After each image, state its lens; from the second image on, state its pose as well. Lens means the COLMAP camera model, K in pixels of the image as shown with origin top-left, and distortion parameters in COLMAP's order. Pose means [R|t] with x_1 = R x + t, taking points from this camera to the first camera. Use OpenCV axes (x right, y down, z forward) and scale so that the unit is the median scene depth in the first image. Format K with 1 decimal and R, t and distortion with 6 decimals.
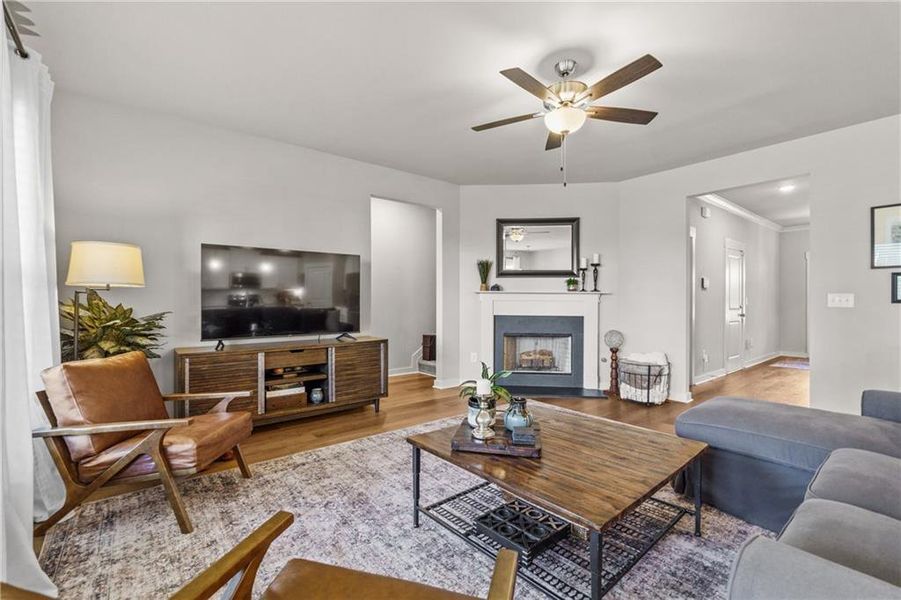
lens RADIAL K [[396.1, 0, 453.9], [0, 396.1, 299.0], [0, 0, 1]] dist [-0.002460, -0.000131]
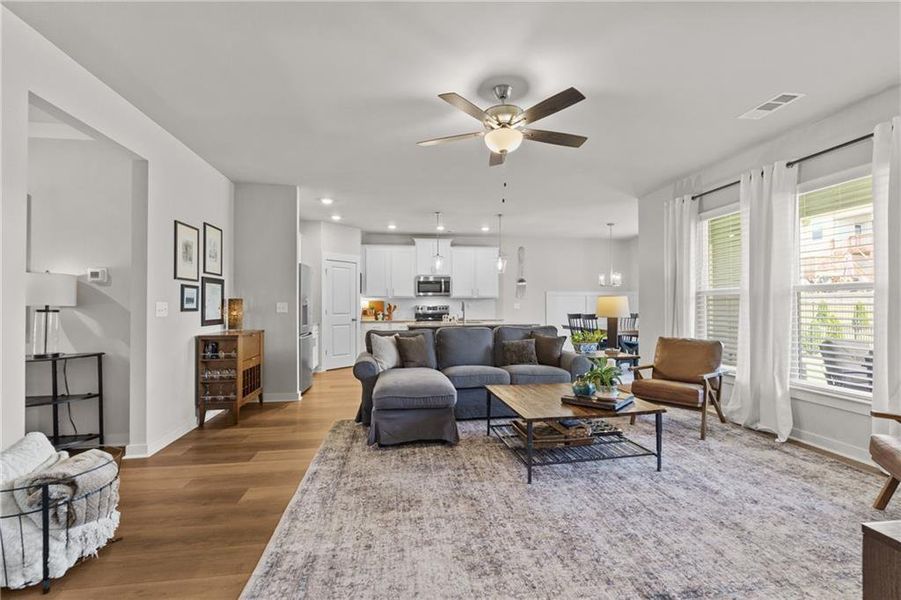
lens RADIAL K [[405.9, 0, 456.5], [0, 405.9, 284.7], [0, 0, 1]] dist [-0.002170, -0.000028]
pose [[-0.862969, 0.025346, 0.504621, -0.090995], [-0.001423, 0.998615, -0.052591, -0.003768], [-0.505255, -0.046102, -0.861738, 1.034394]]
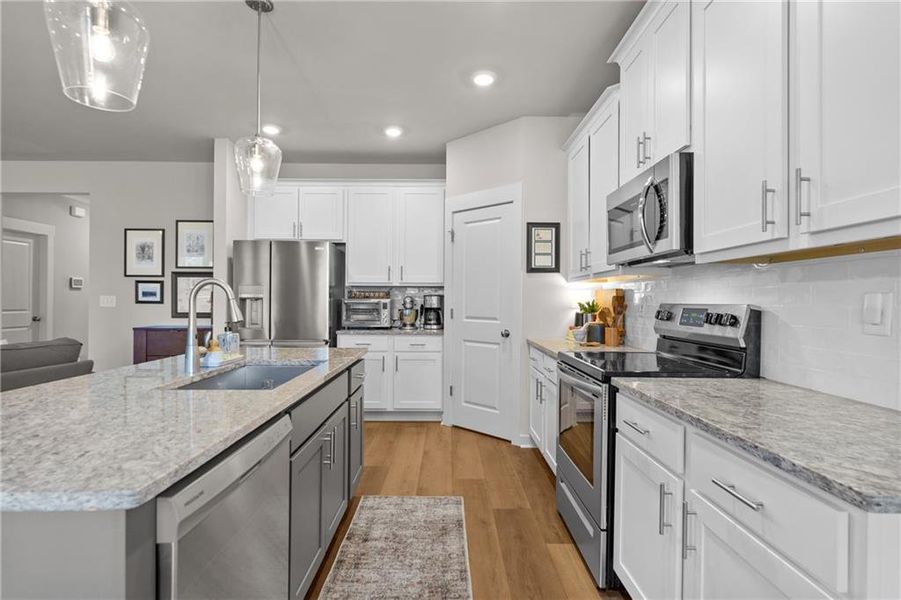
lens RADIAL K [[444.3, 0, 450.5], [0, 444.3, 300.0], [0, 0, 1]] dist [-0.000296, -0.000341]
pose [[0.627042, 0.002950, 0.778980, 0.396970], [-0.008216, 0.999962, 0.002827, -0.008955], [-0.778942, -0.008173, 0.627043, -0.485832]]
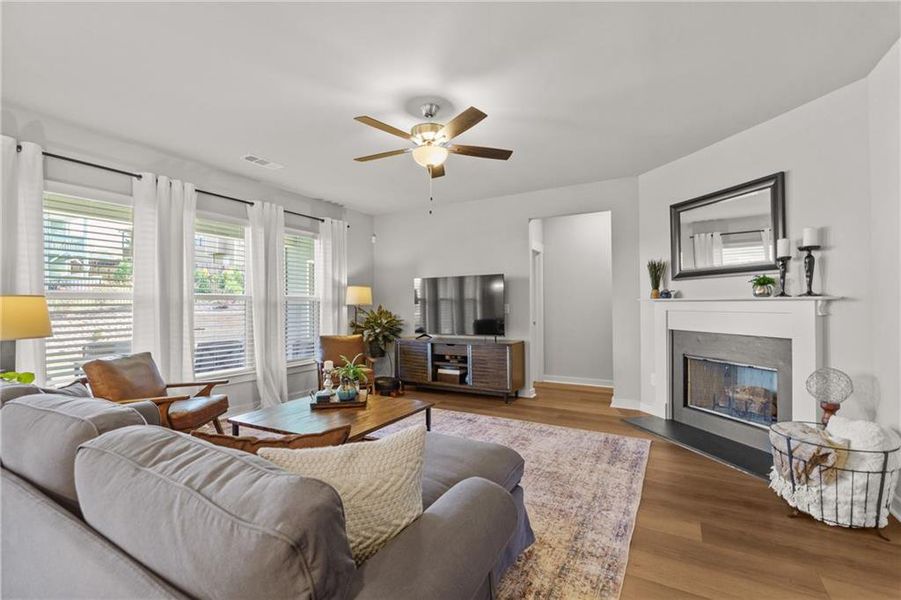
lens RADIAL K [[396.1, 0, 453.9], [0, 396.1, 299.0], [0, 0, 1]] dist [-0.002460, -0.000131]
pose [[0.367743, -0.020309, -0.929706, 0.693783], [0.011035, 0.999786, -0.017475, -0.009909], [0.929862, -0.003833, 0.367888, 0.327873]]
